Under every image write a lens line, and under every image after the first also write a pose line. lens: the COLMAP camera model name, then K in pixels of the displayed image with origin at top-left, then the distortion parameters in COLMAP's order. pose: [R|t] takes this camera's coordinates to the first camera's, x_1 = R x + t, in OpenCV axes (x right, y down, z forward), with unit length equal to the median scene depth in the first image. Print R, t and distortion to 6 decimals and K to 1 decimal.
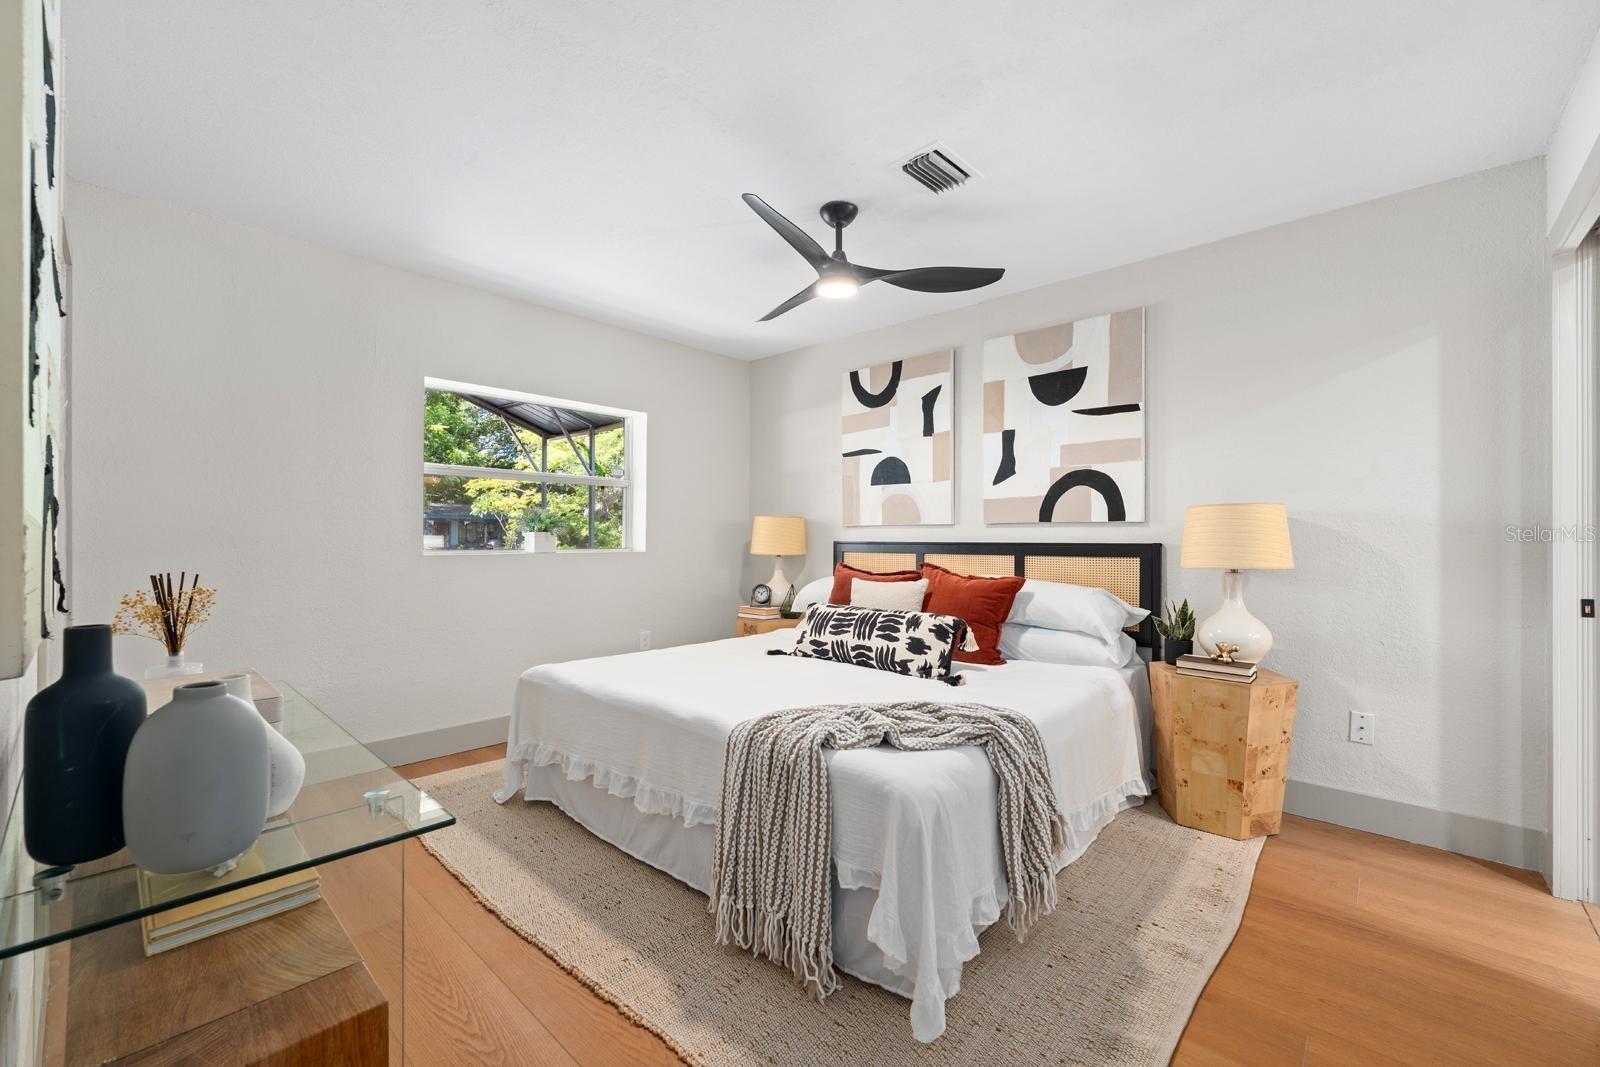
lens RADIAL K [[643.6, 0, 799.6], [0, 643.6, 537.3], [0, 0, 1]] dist [-0.000118, -0.000092]
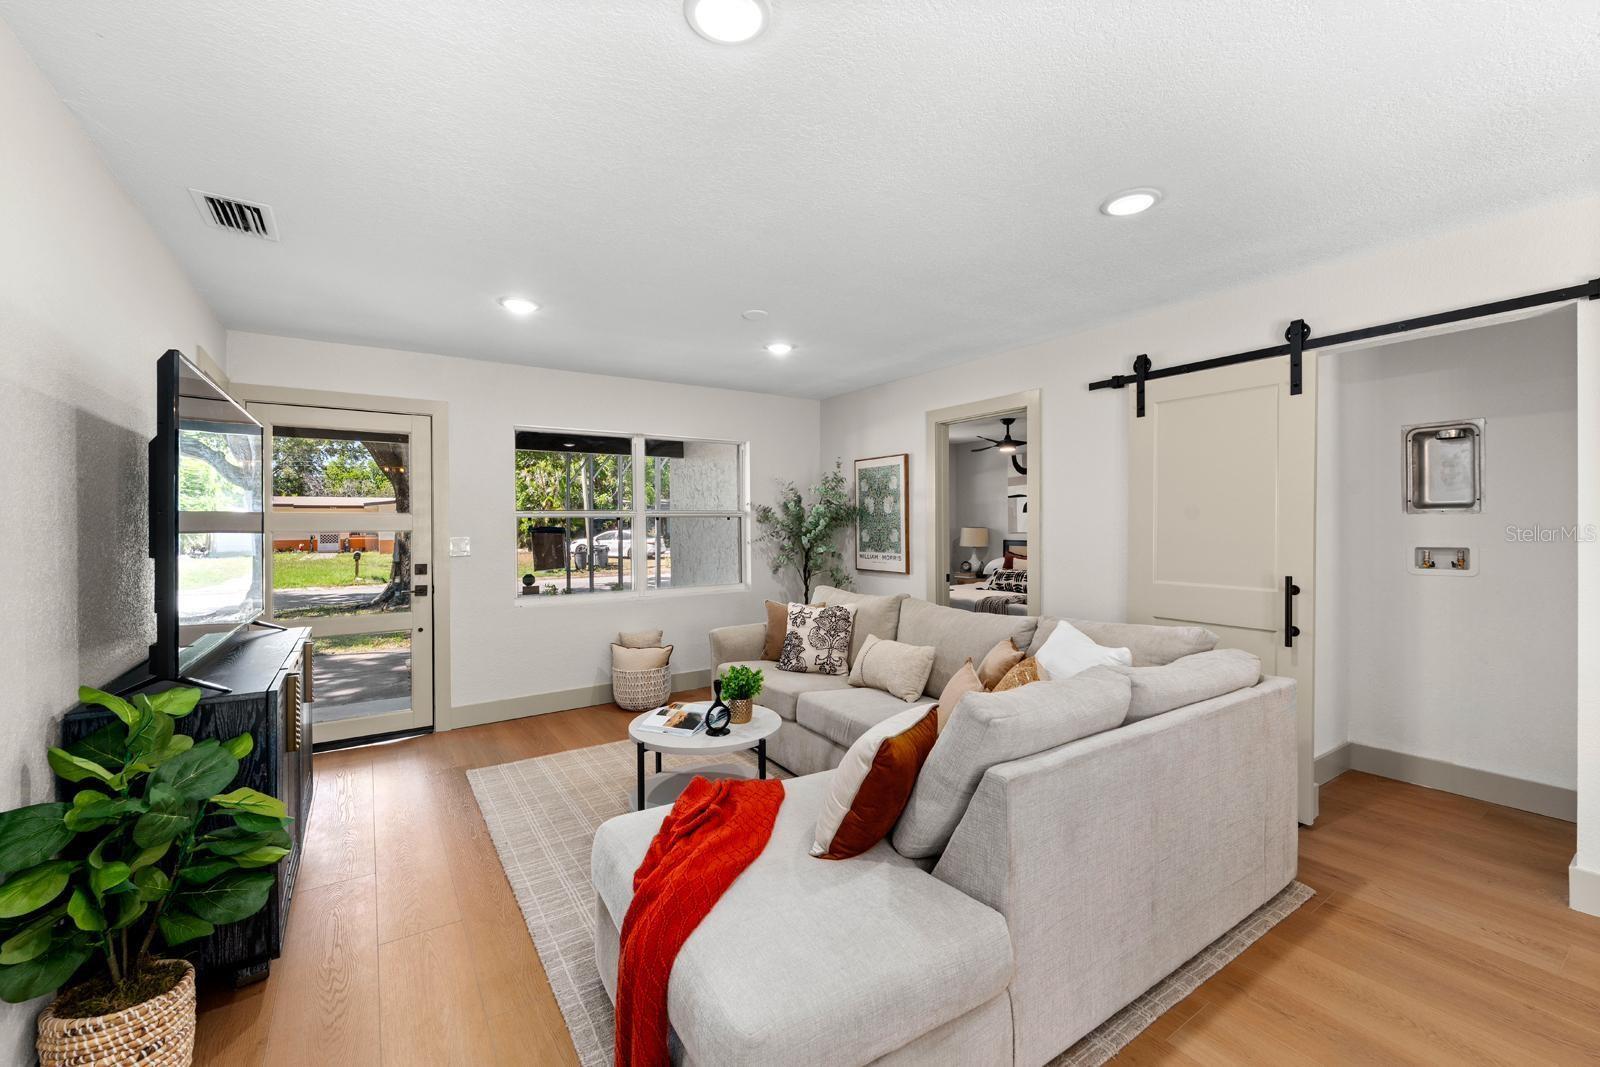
lens RADIAL K [[648.9, 0, 804.2], [0, 648.9, 523.9], [0, 0, 1]] dist [-0.000092, -0.000048]
pose [[0.974041, -0.004015, -0.226338, -0.123164], [0.004441, 0.999989, 0.001373, -0.065225], [0.226330, -0.002342, 0.974048, -1.450878]]
